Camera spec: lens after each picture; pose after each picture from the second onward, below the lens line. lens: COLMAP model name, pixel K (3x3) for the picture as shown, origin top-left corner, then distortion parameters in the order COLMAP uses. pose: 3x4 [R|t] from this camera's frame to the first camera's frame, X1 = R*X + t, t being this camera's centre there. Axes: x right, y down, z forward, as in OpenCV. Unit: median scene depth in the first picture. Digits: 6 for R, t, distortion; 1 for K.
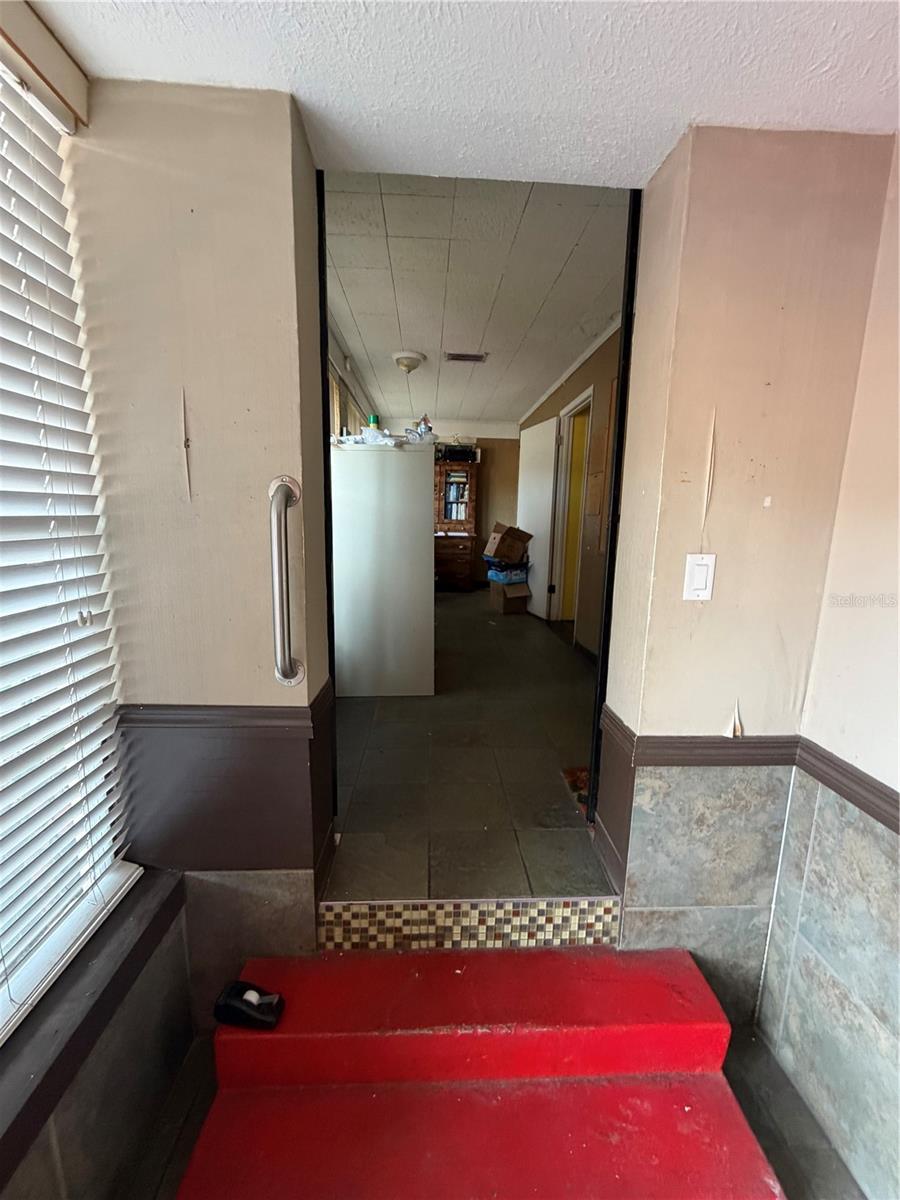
lens RADIAL K [[477.7, 0, 450.8], [0, 477.7, 596.6], [0, 0, 1]] dist [-0.000440, 0.000256]
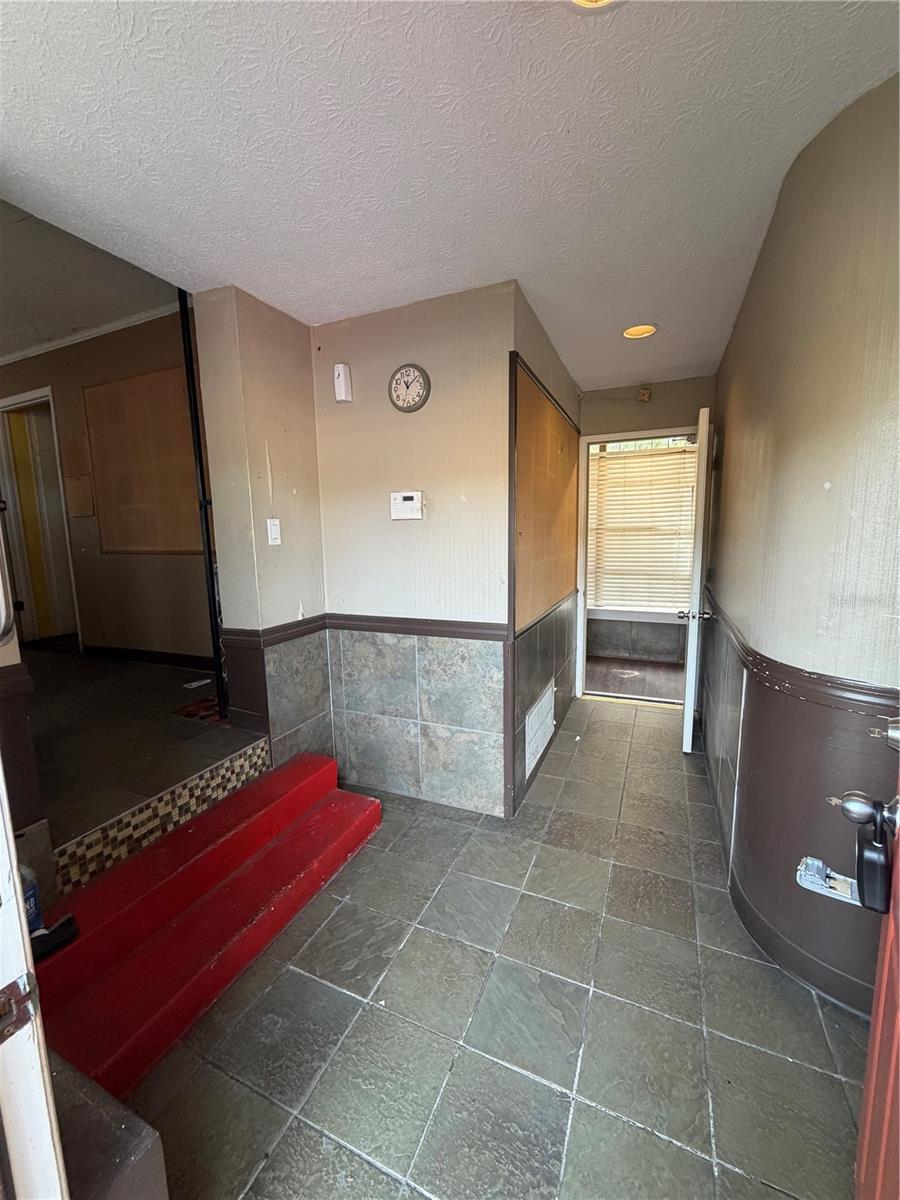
lens RADIAL K [[477.7, 0, 448.1], [0, 477.7, 599.3], [0, 0, 1]] dist [-0.000440, 0.000256]
pose [[0.447402, -0.157368, 0.880379, -0.716080], [0.184067, 0.979525, 0.081549, 0.160520], [-0.875186, 0.125563, 0.467208, -0.337791]]
